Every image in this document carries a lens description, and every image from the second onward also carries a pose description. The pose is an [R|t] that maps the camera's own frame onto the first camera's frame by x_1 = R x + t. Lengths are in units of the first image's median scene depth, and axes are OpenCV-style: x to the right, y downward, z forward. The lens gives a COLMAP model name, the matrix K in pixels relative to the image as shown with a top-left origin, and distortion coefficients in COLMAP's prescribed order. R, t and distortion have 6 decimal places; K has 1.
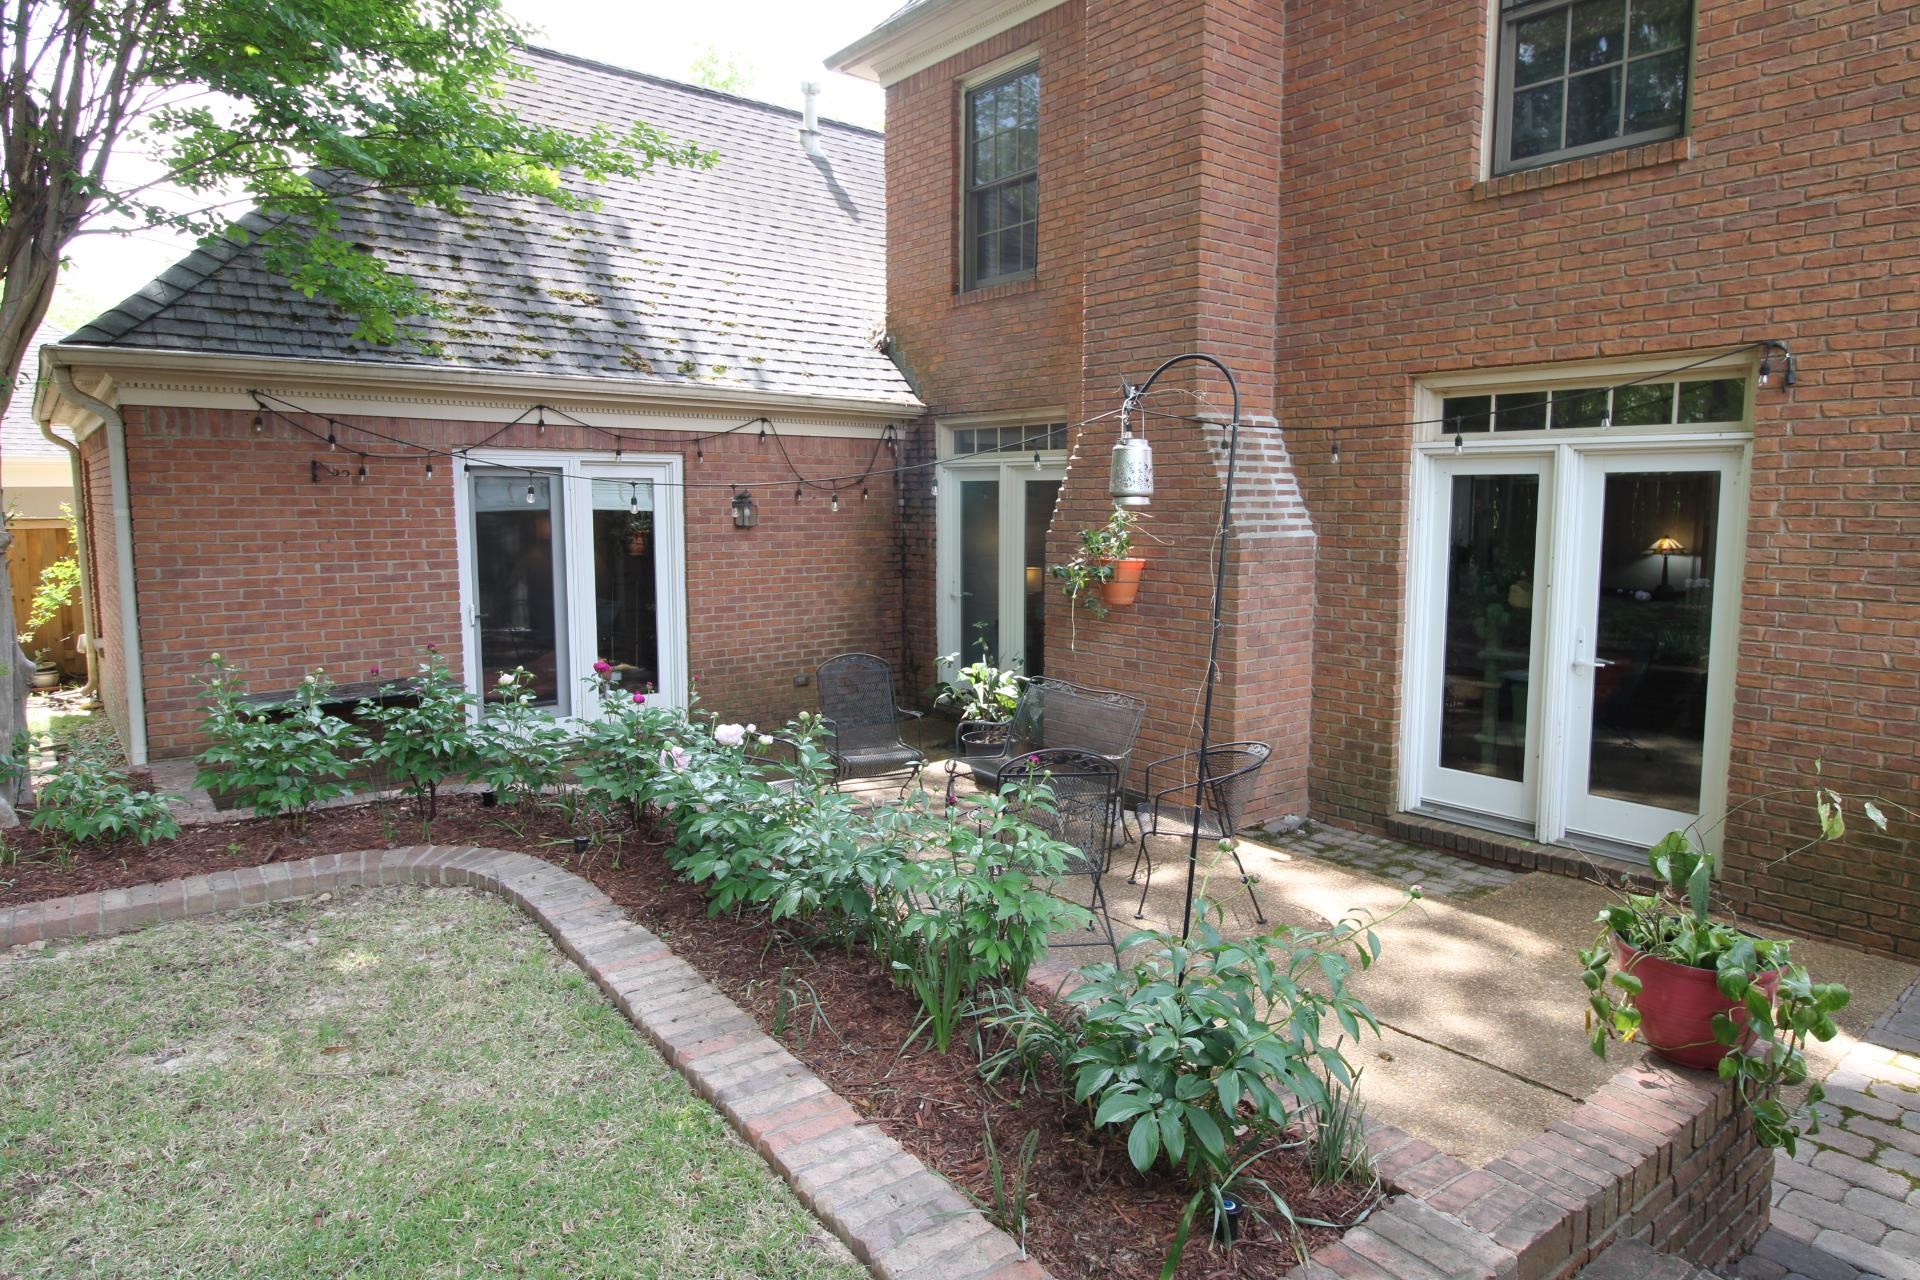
lens RADIAL K [[1206.5, 0, 961.0], [0, 1206.5, 636.0], [0, 0, 1]] dist [0.028069, -0.000655]
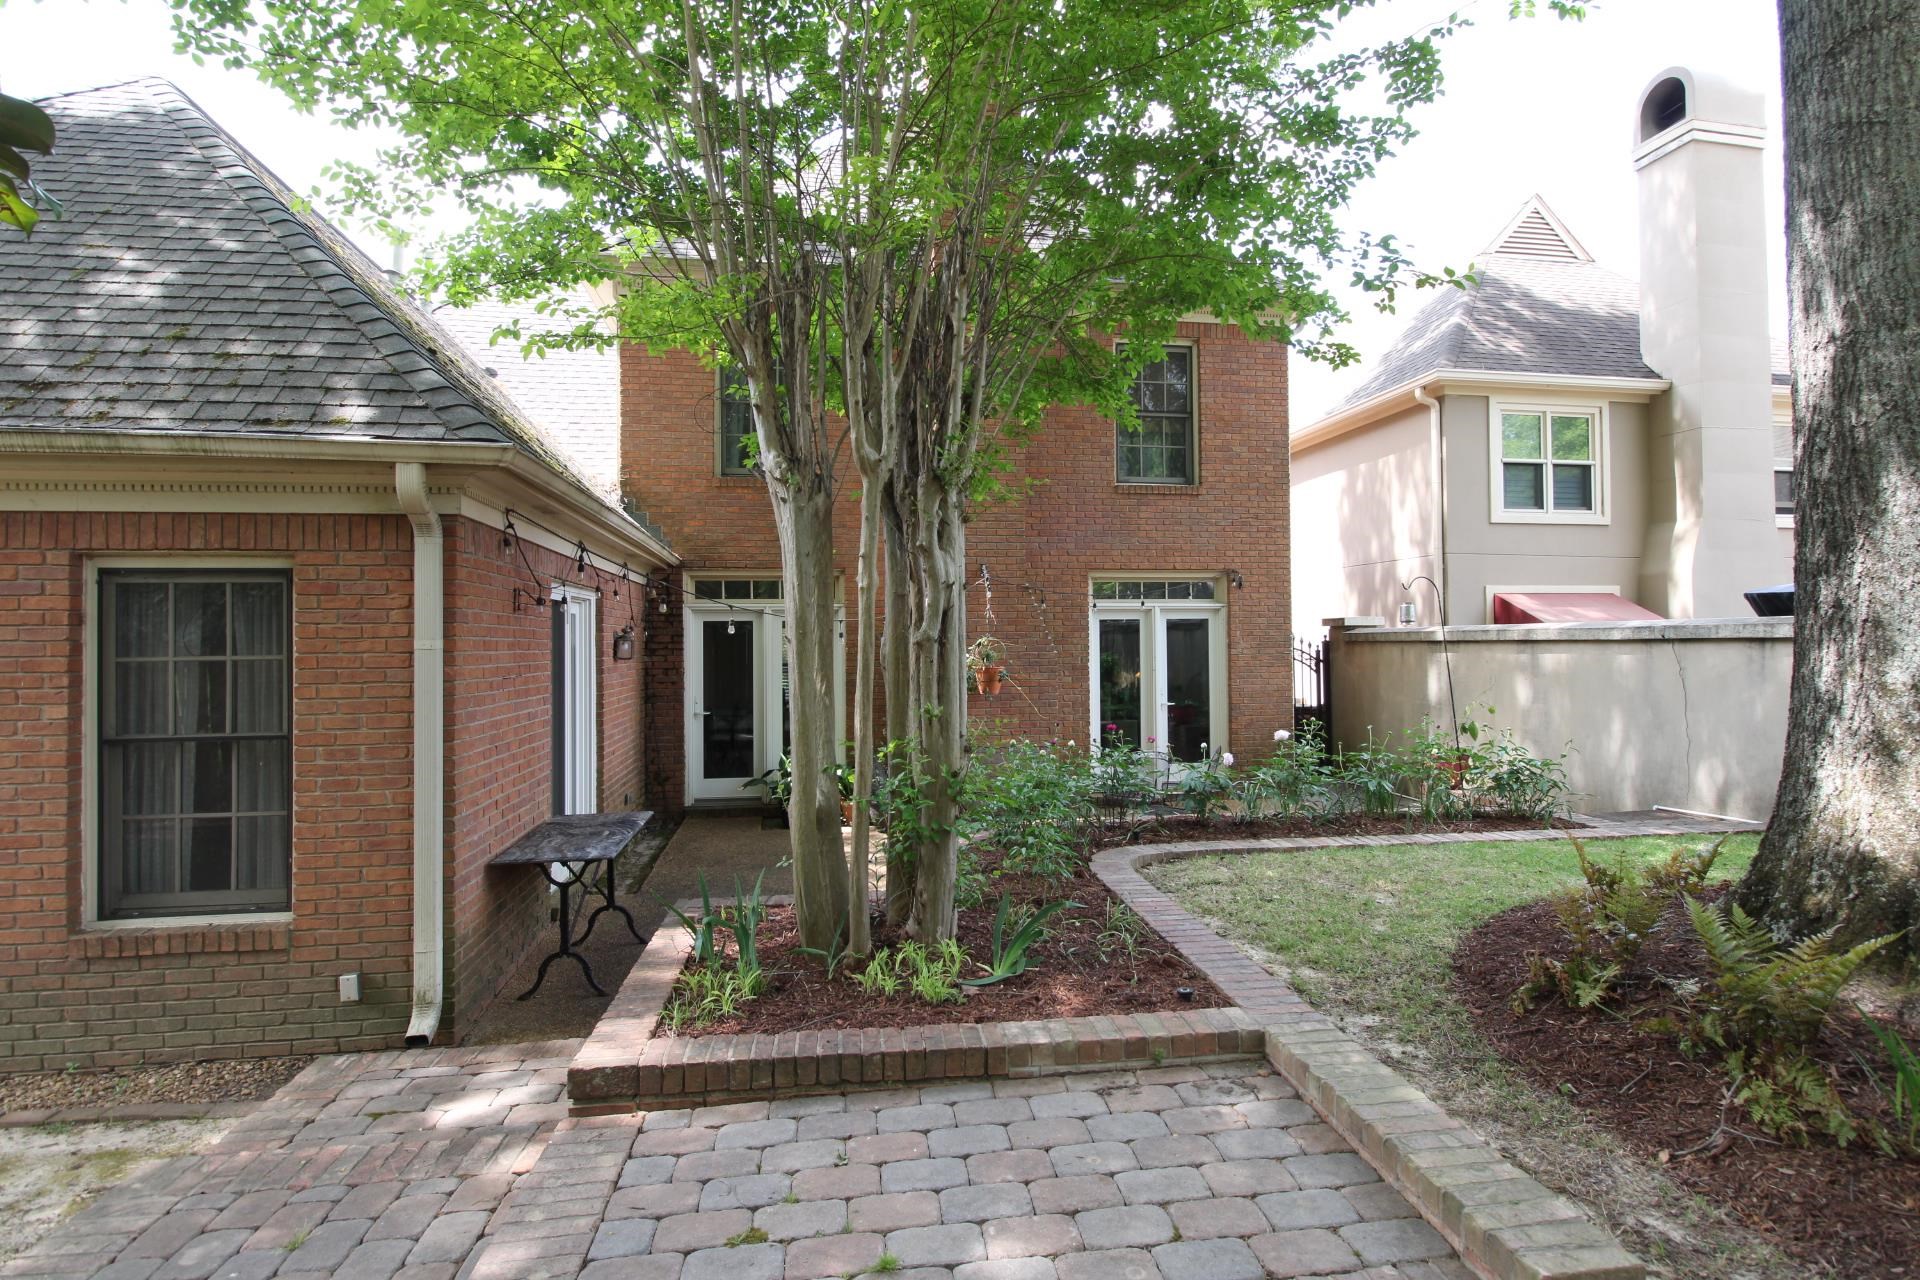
lens RADIAL K [[992.3, 0, 971.4], [0, 992.3, 626.8], [0, 0, 1]] dist [-0.019457, -0.003699]
pose [[0.489219, 0.009289, 0.872112, -1.254482], [0.109685, 0.991349, -0.072087, -0.027840], [-0.865237, 0.130924, 0.483968, 0.428759]]
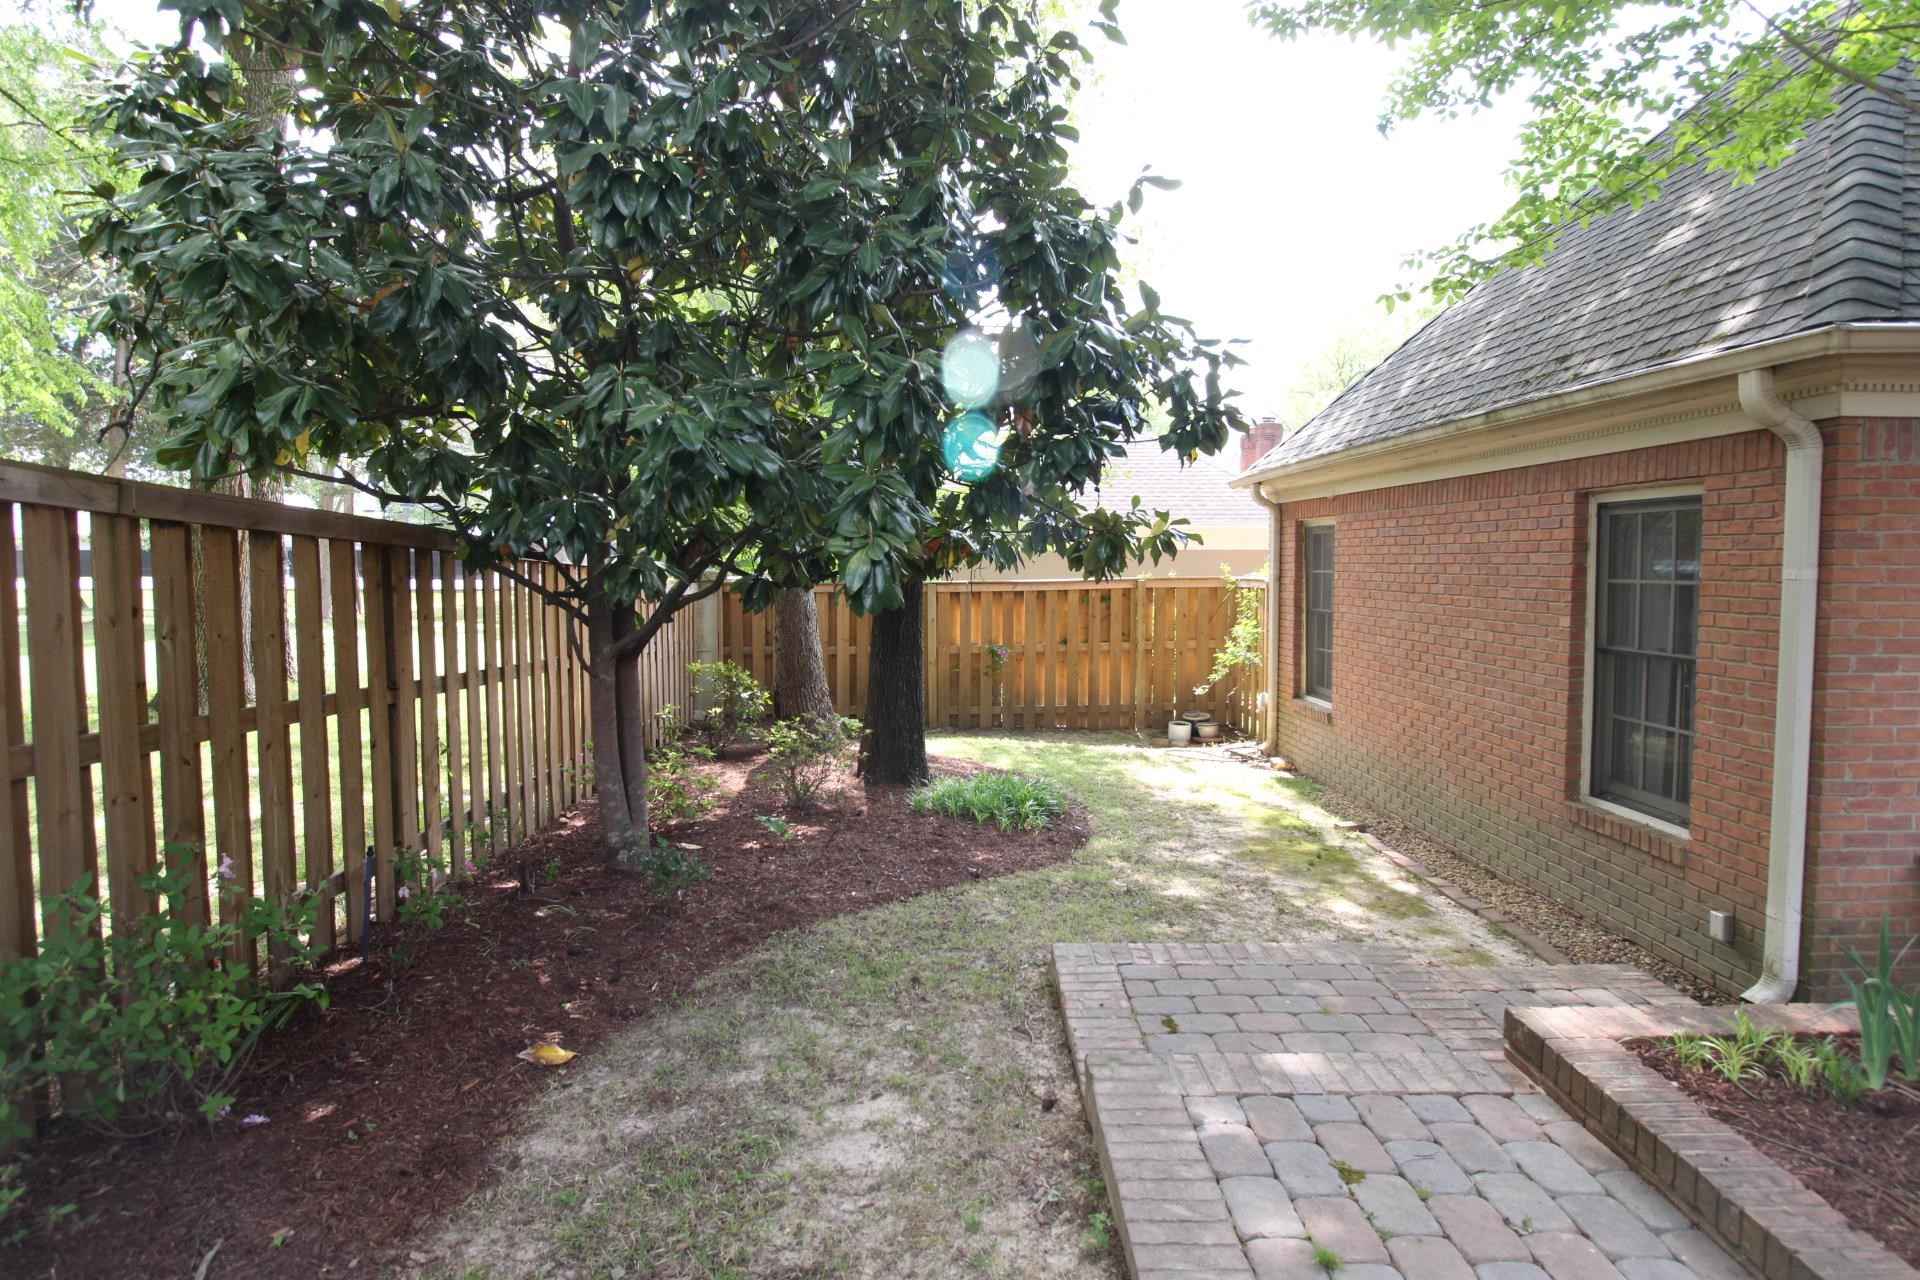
lens RADIAL K [[1022.5, 0, 973.7], [0, 1022.5, 638.9], [0, 0, 1]] dist [-0.011027, 0.000302]
pose [[0.790840, 0.046995, -0.610216, -0.663969], [-0.070797, 0.997379, -0.014942, -0.020710], [0.607915, 0.055018, 0.792094, 0.244538]]
